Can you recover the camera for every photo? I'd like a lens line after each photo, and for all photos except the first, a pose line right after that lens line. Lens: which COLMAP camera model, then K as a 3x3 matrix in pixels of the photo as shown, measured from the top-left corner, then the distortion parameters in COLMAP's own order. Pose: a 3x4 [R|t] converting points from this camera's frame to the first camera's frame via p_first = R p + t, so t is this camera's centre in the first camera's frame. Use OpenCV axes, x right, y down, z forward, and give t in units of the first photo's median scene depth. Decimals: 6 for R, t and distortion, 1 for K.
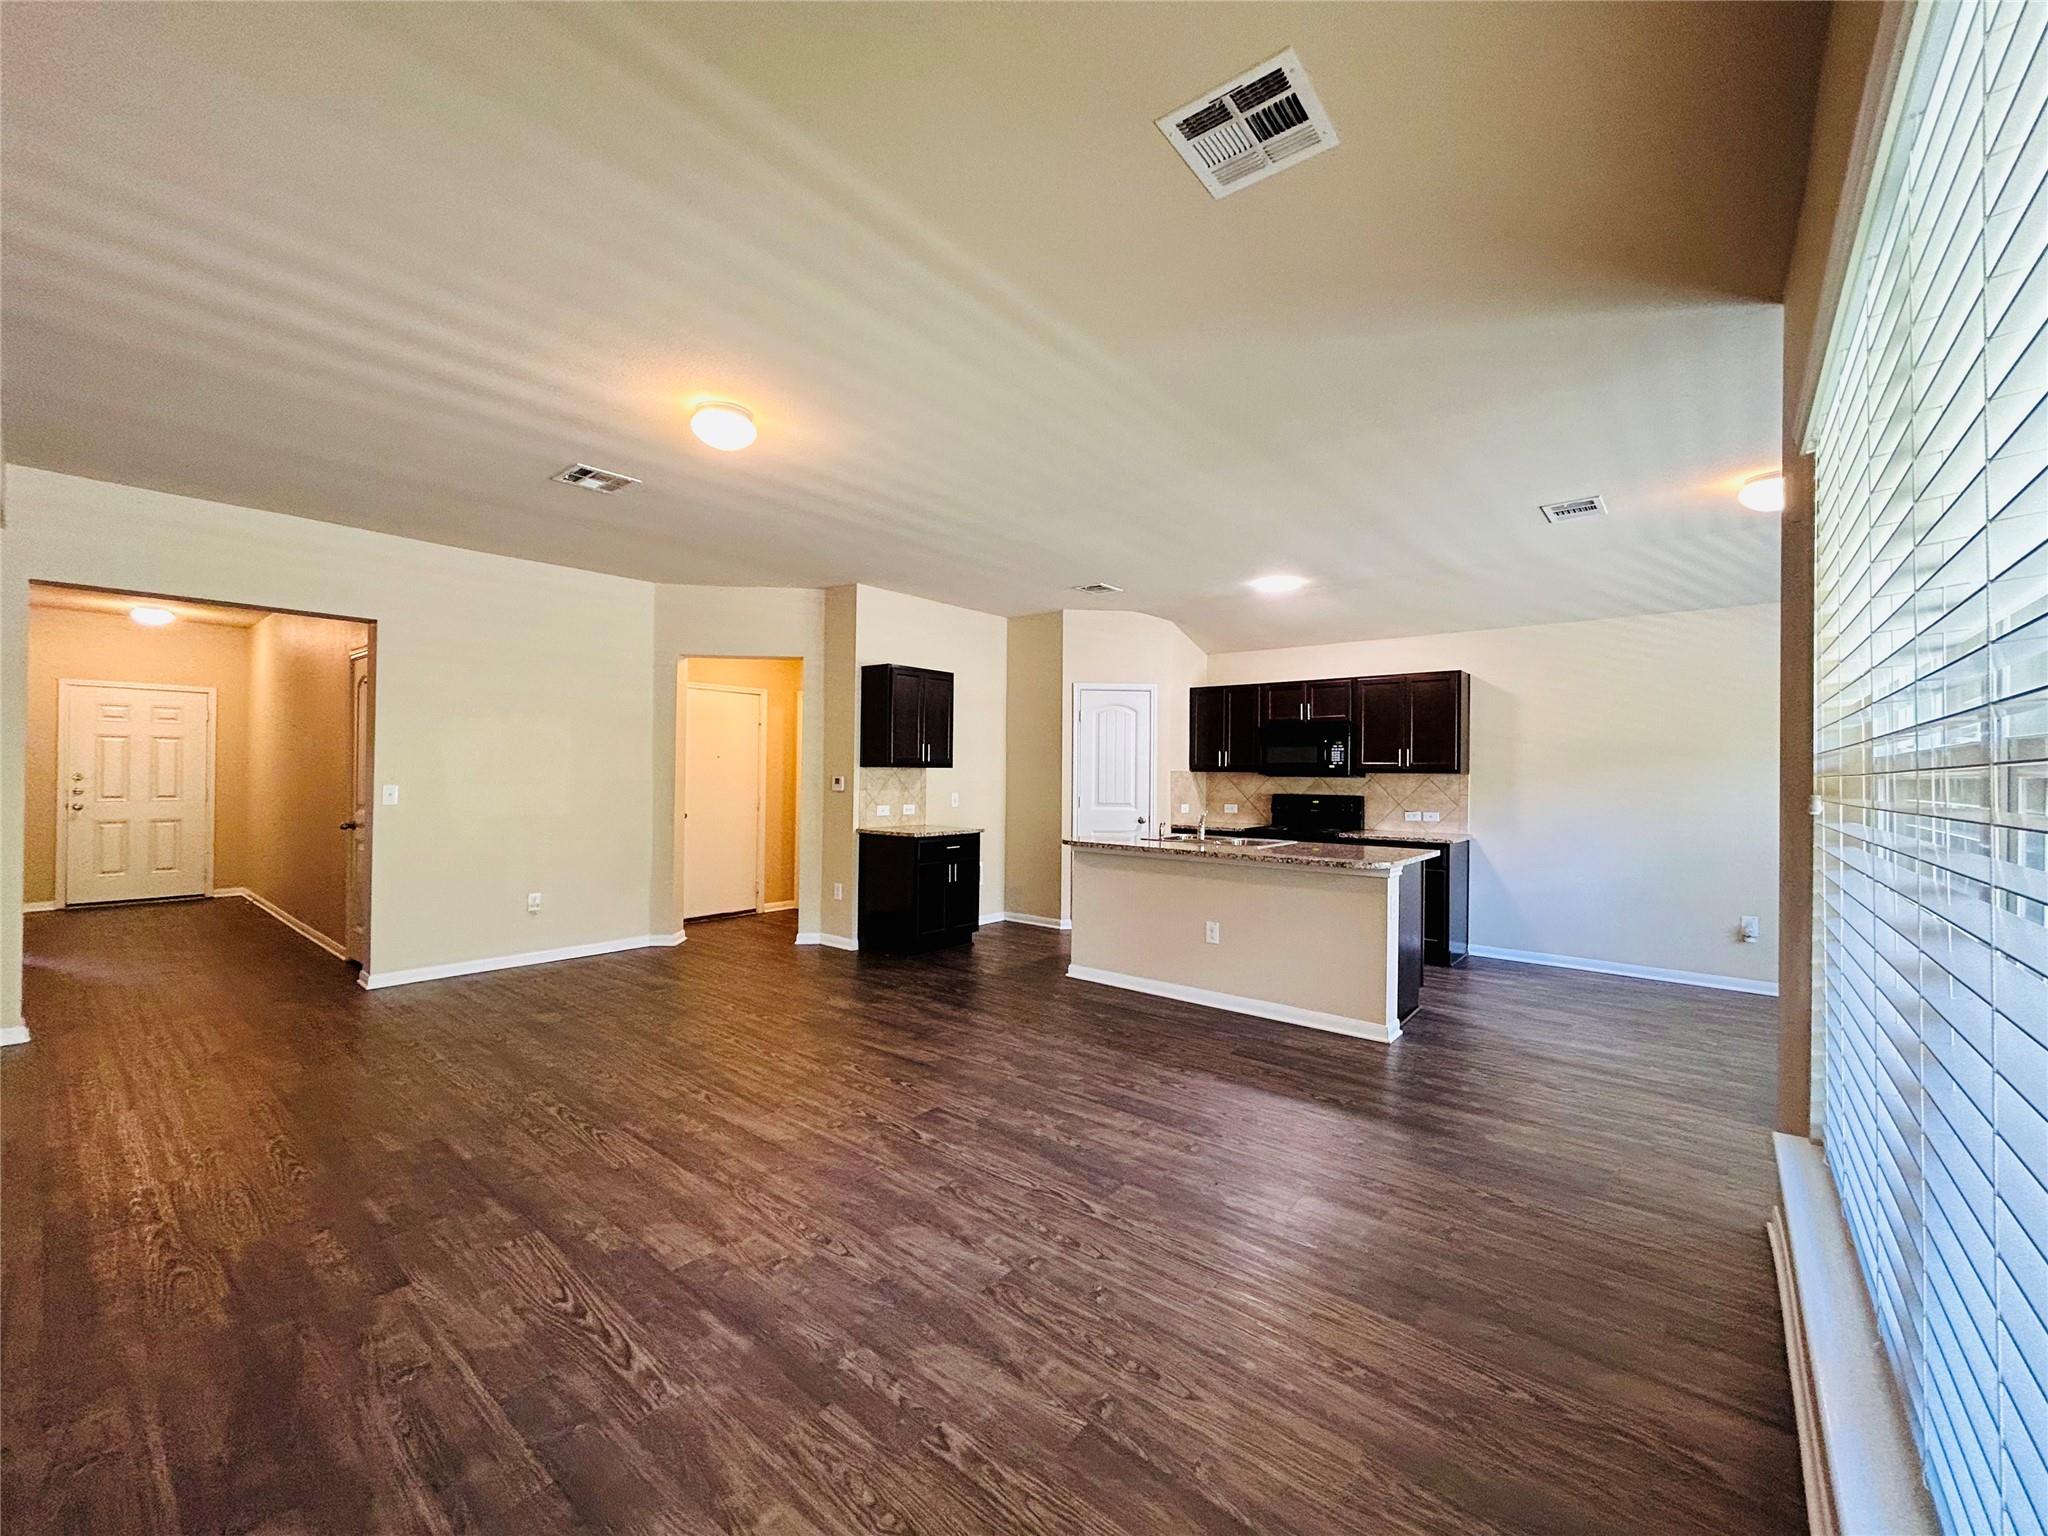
lens RADIAL K [[819.1, 0, 1024.0], [0, 819.1, 768.0], [0, 0, 1]] dist [-0.001136, -0.000098]
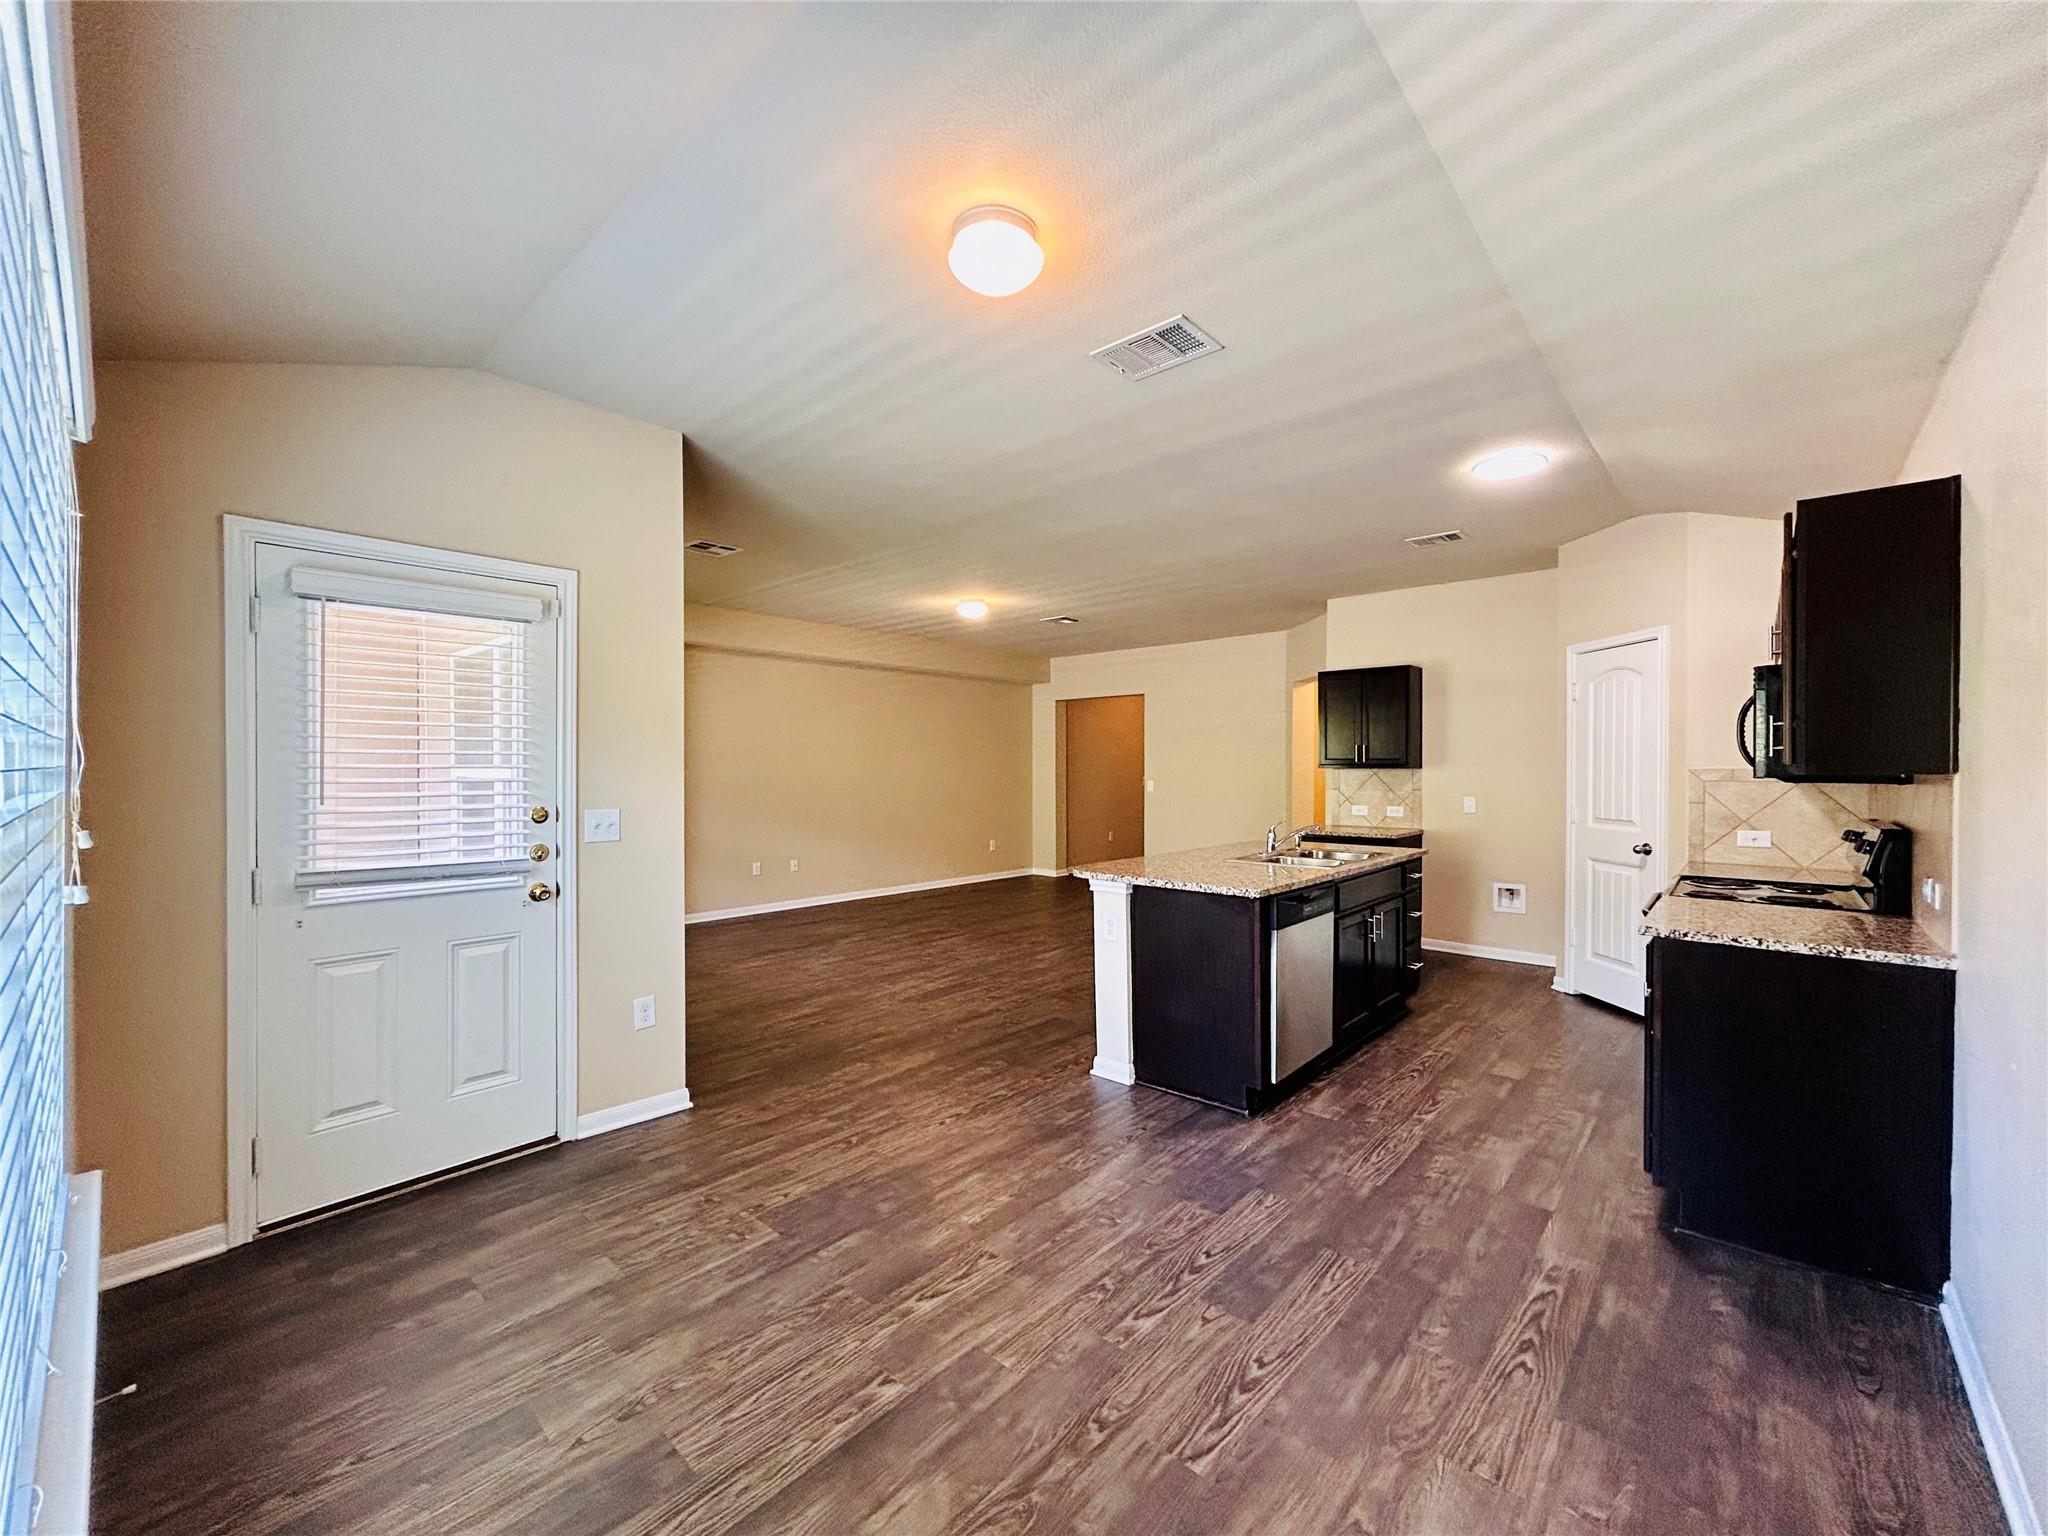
lens RADIAL K [[824.7, 0, 1017.8], [0, 824.7, 743.4], [0, 0, 1]] dist [0.000257, -0.000241]
pose [[-0.044266, -0.040225, -0.998210, 1.449876], [0.000277, 0.999189, -0.040277, 0.016692], [0.999020, -0.002060, -0.044219, 1.027150]]
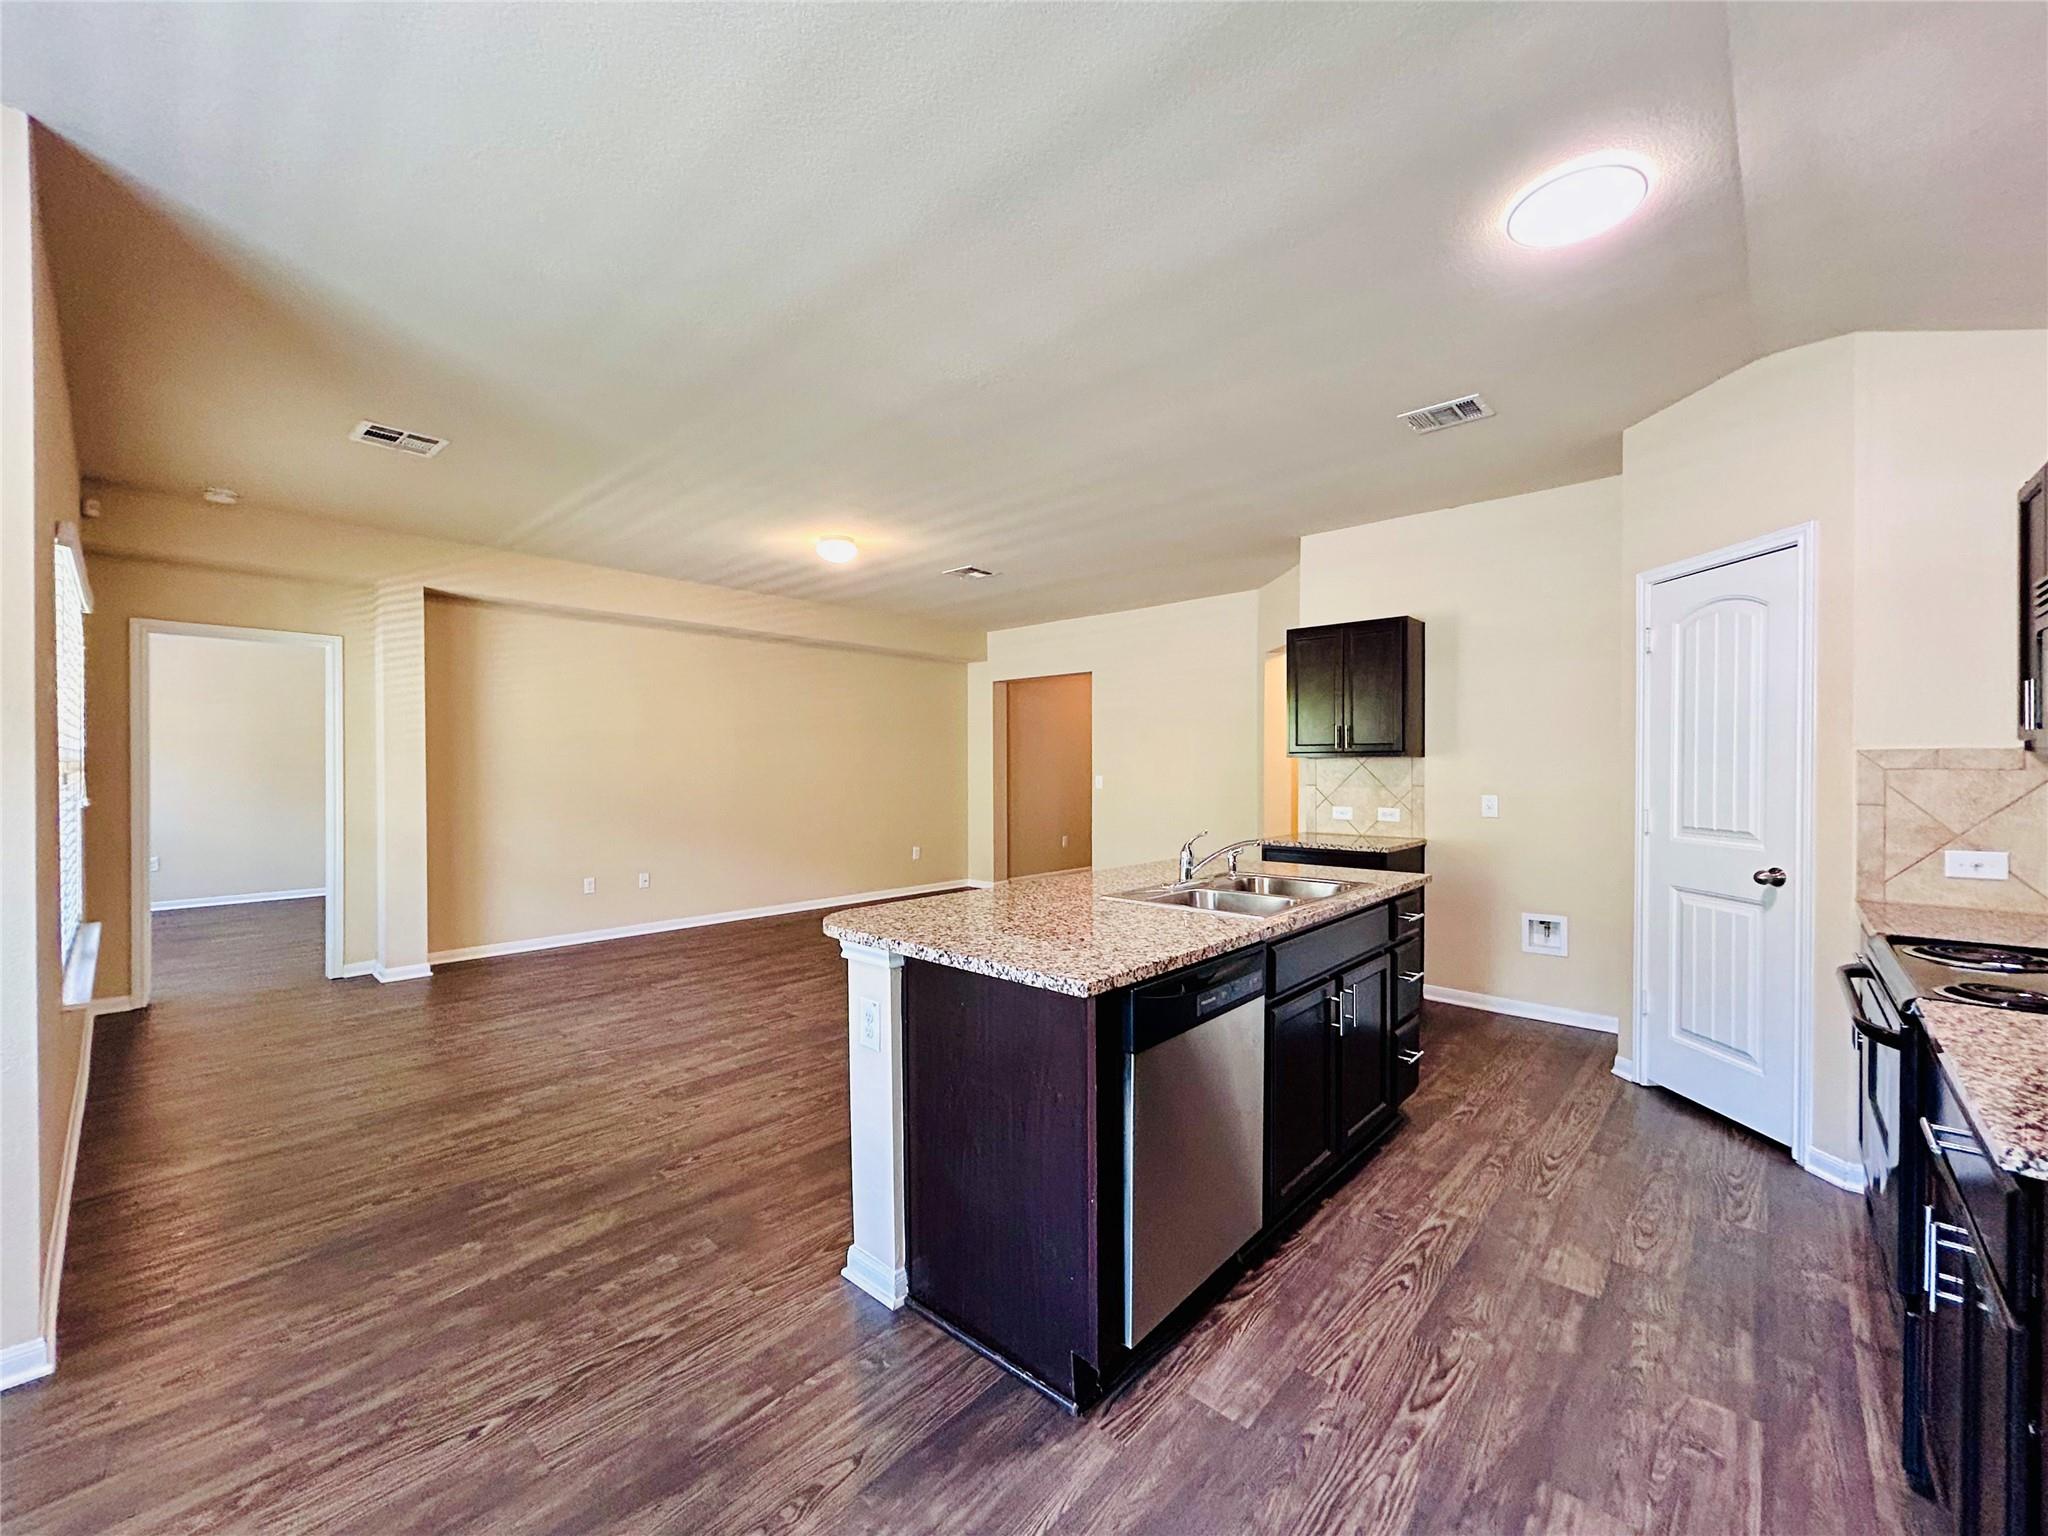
lens RADIAL K [[833.2, 0, 1013.9], [0, 833.2, 741.3], [0, 0, 1]] dist [-0.000875, 0.003255]
pose [[-0.051513, -0.040541, -0.997849, 1.041451], [0.000426, 0.999175, -0.040617, 0.026966], [0.998672, -0.002517, -0.051453, 1.212051]]
